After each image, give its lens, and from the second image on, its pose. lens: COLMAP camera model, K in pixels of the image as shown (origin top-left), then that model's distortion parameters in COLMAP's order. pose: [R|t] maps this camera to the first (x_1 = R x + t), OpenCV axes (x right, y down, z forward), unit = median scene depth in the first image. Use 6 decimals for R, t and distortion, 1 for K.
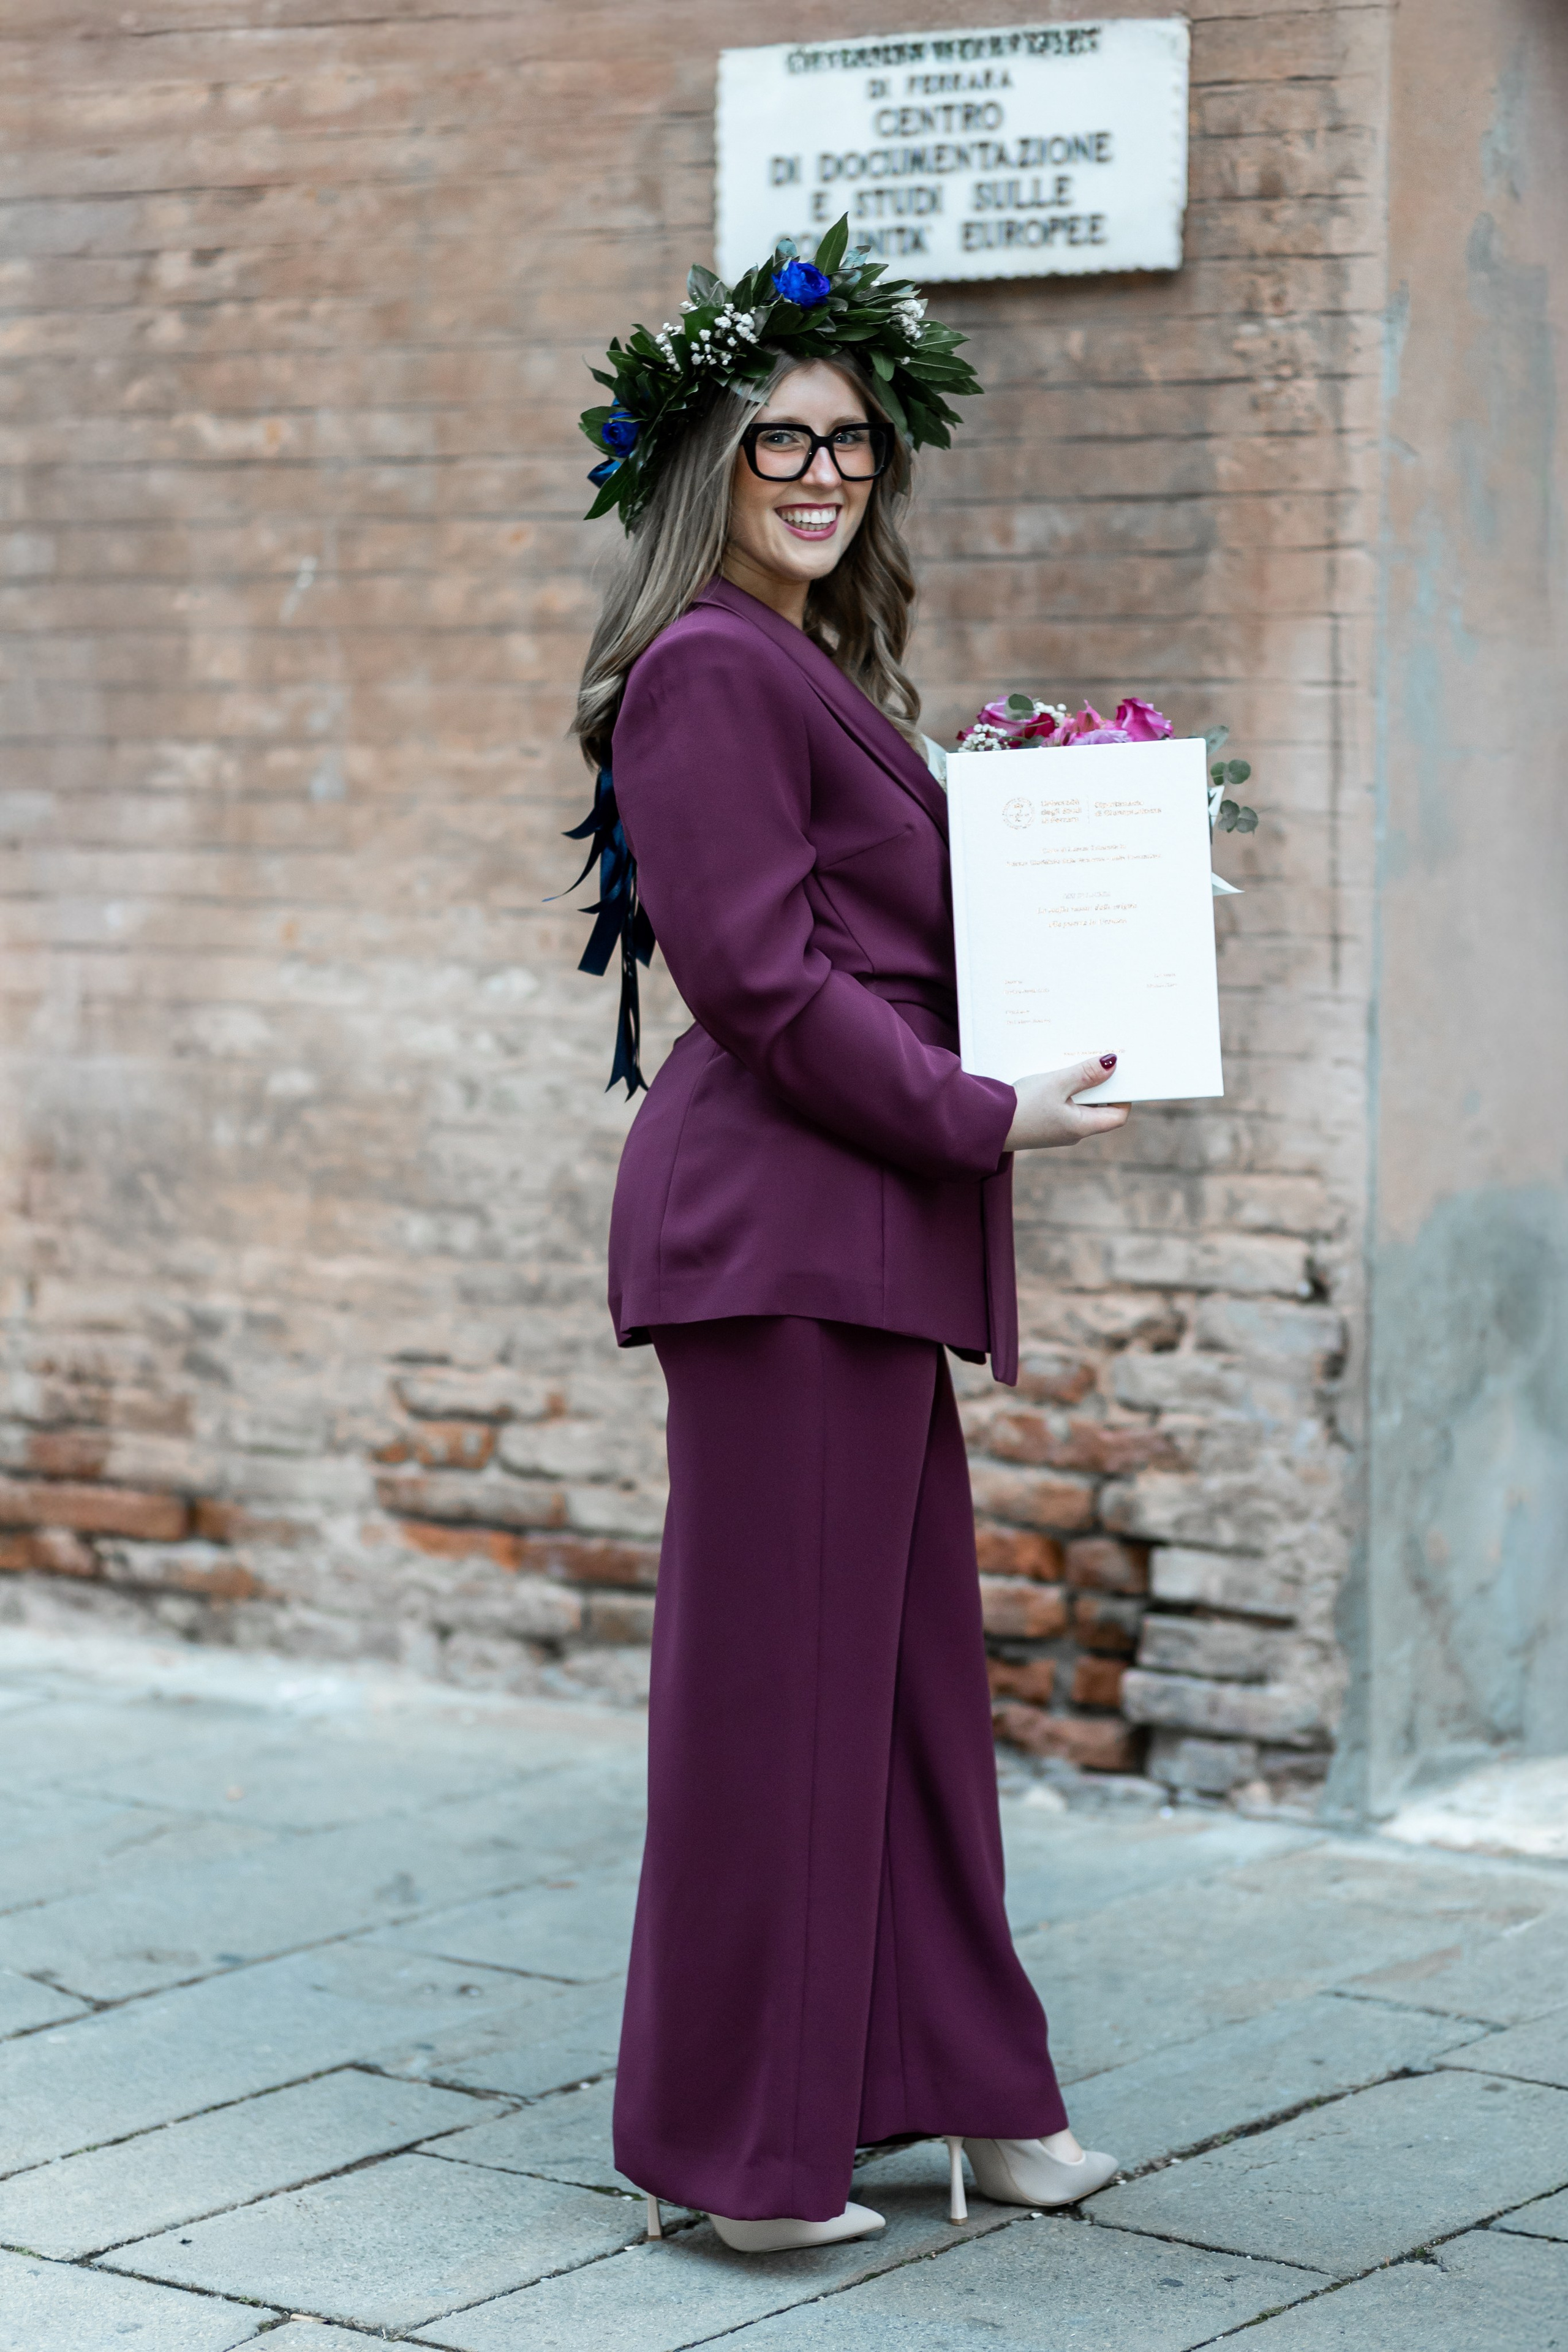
lens RADIAL K [[5896.6, 0, 785.6], [0, 5896.6, 1247.7], [0, 0, 1]] dist [0.073568, -0.445737]
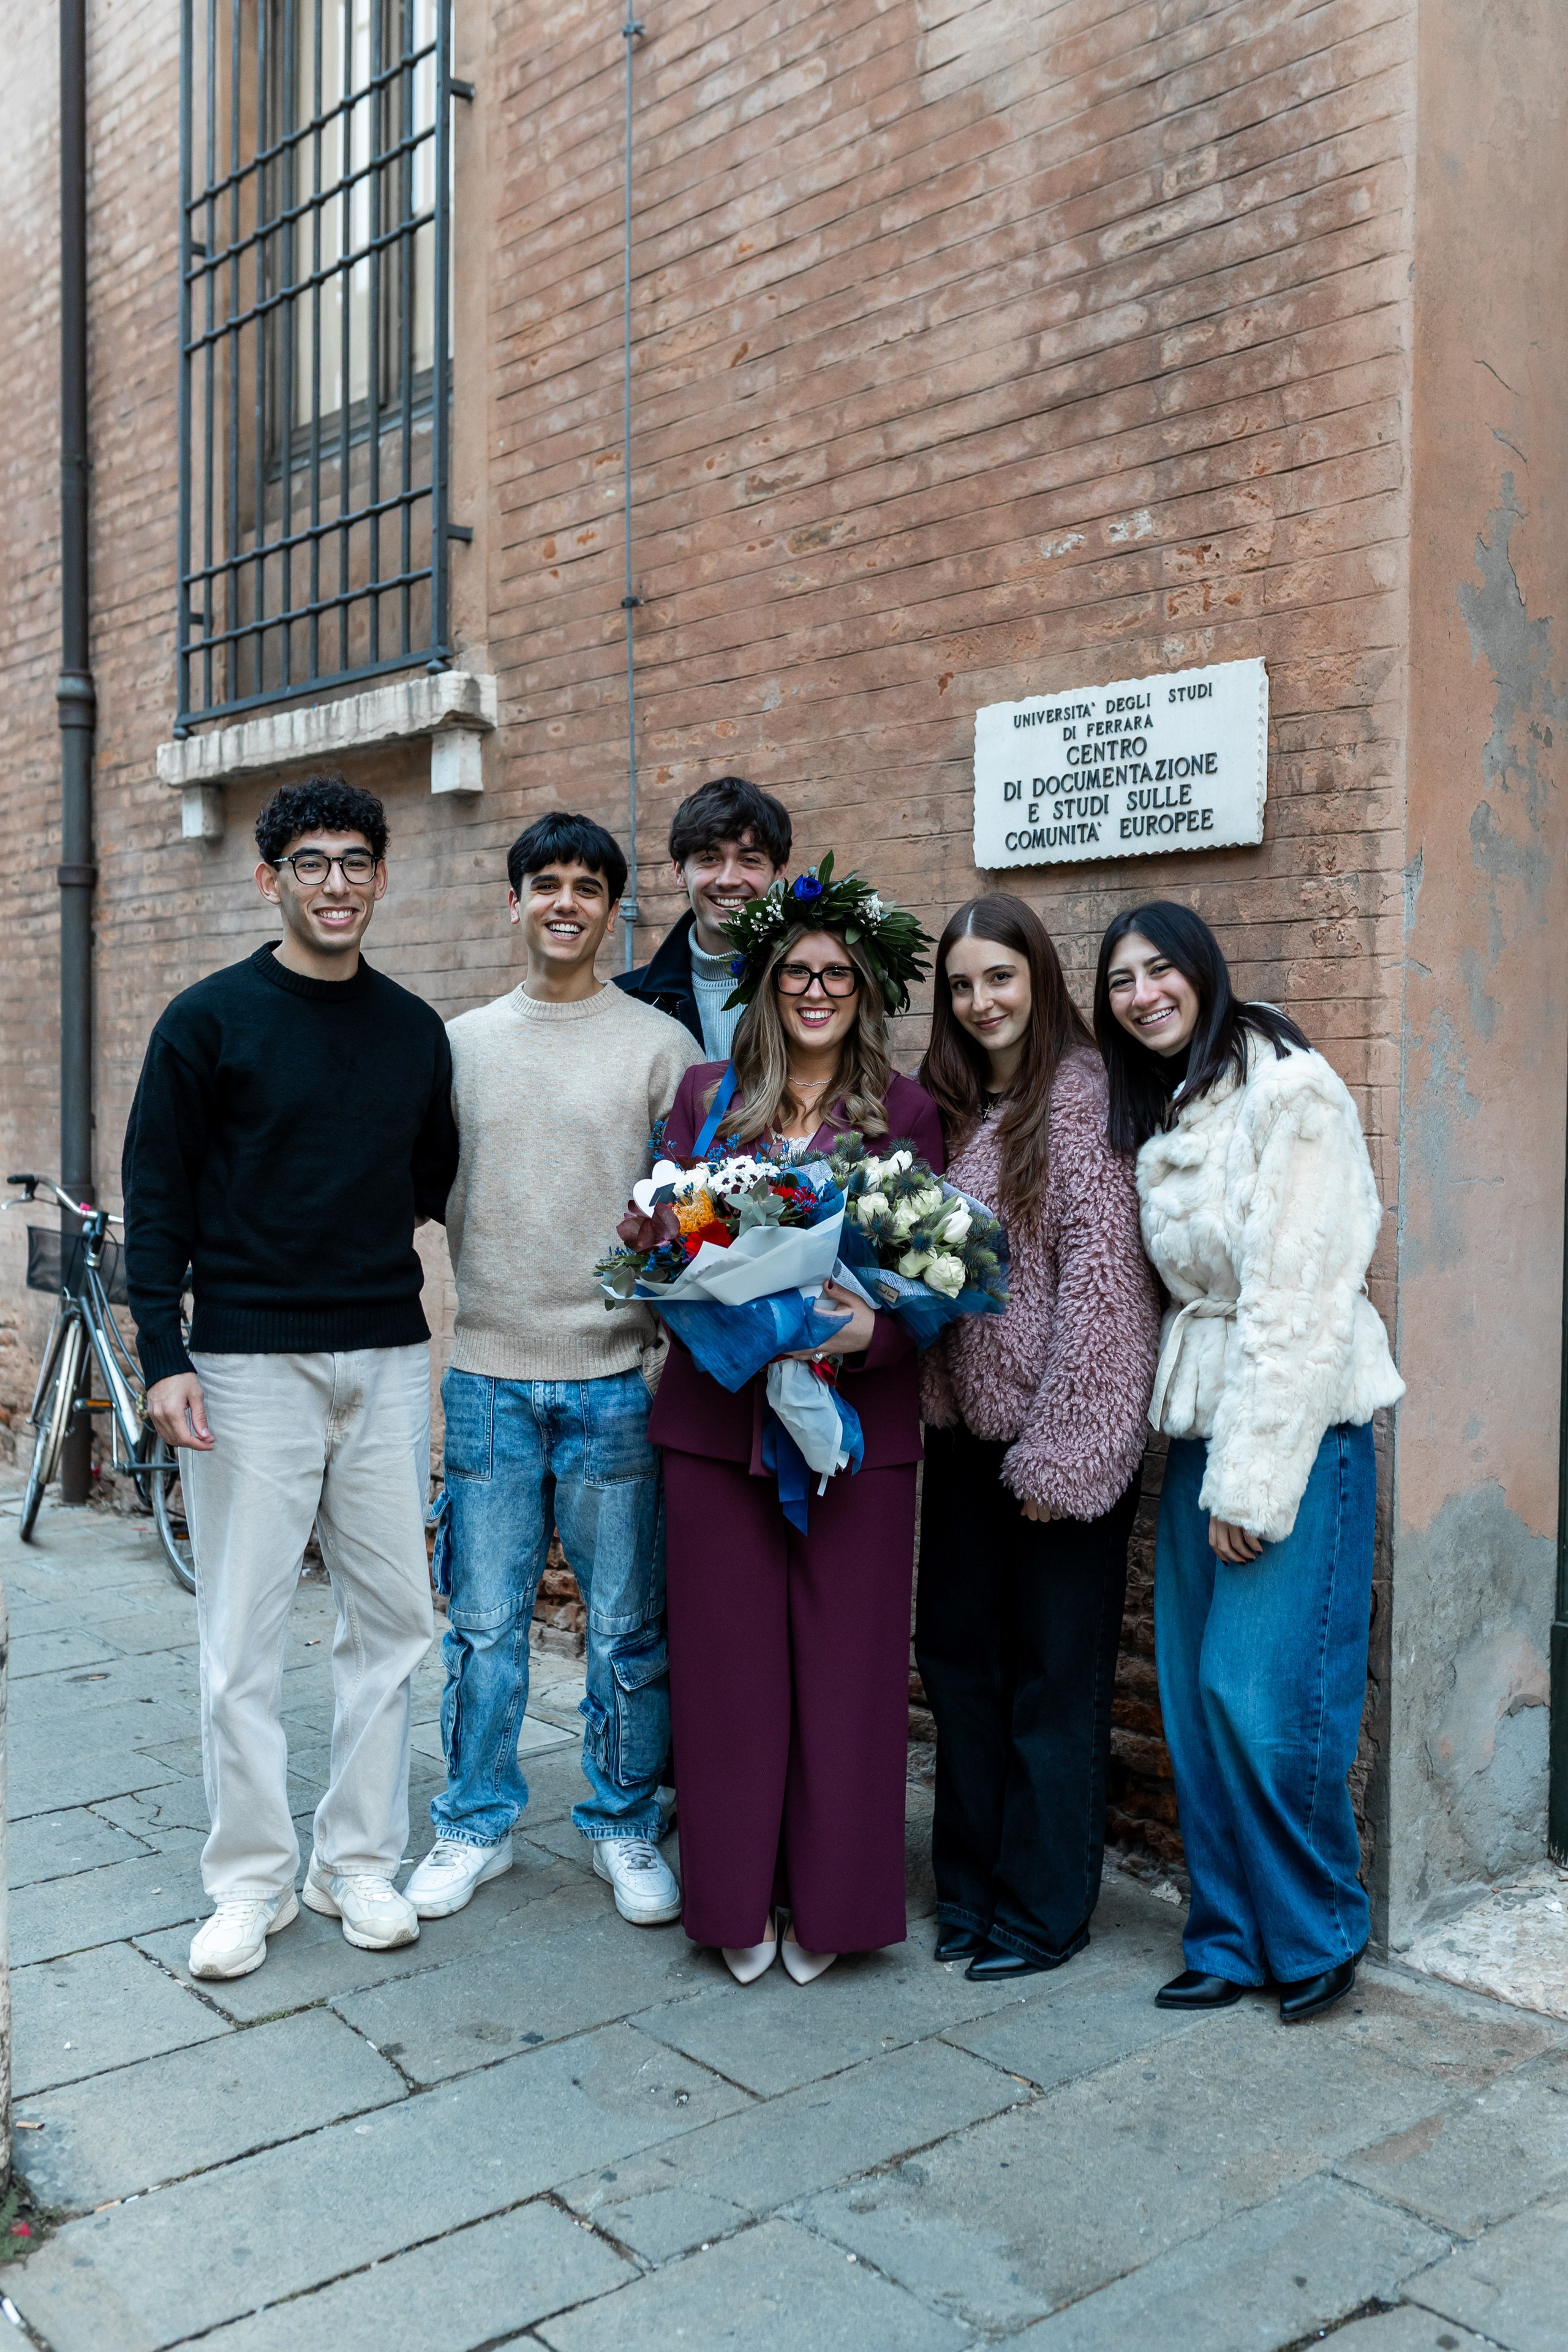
lens RADIAL K [[2279.9, 0, 784.0], [0, 2279.9, 1176.0], [0, 0, 1]] dist [-0.003664, -0.005148]
pose [[0.976710, 0.010959, -0.214285, 0.071205], [-0.022191, 0.998499, -0.050081, -0.053690], [0.213415, 0.053669, 0.975486, 0.429836]]
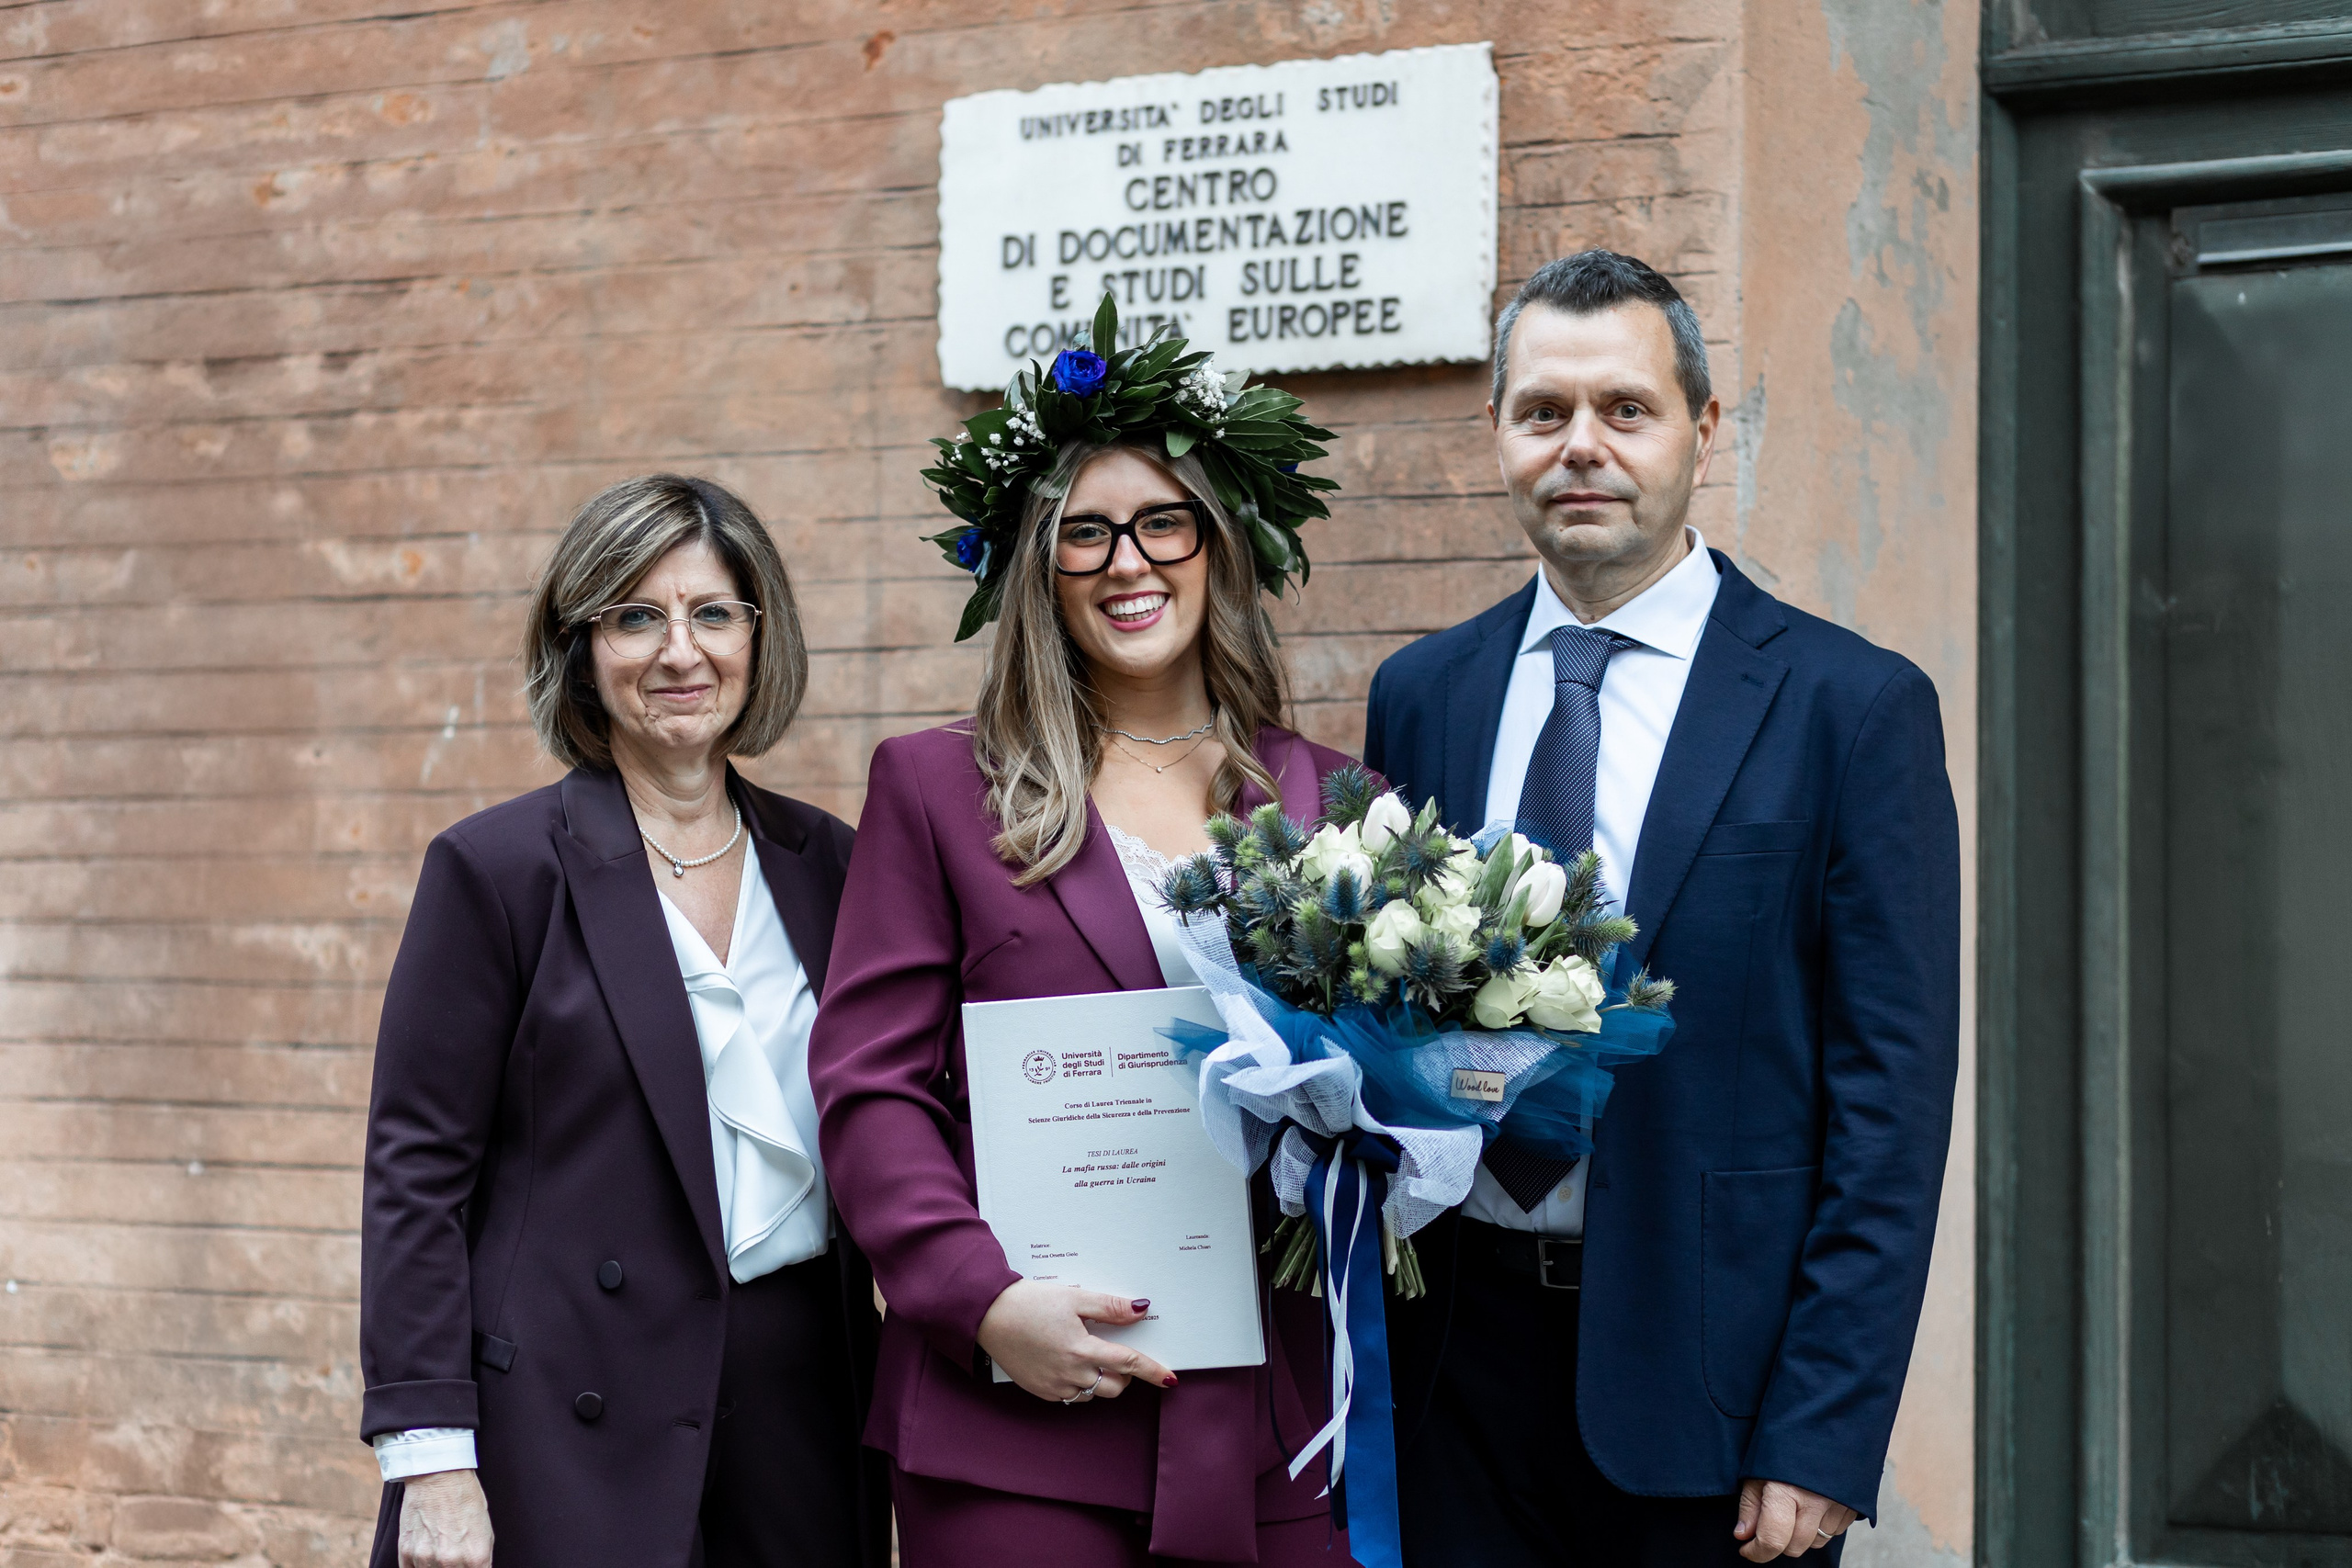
lens RADIAL K [[5720.8, 0, 1176.0], [0, 5720.8, 784.0], [0, 0, 1]] dist [0.084627, -0.790516]
pose [[0.999386, 0.006409, 0.034432, -0.005442], [-0.002342, 0.993145, -0.116865, -0.010466], [-0.034945, 0.116713, 0.992551, 0.196602]]
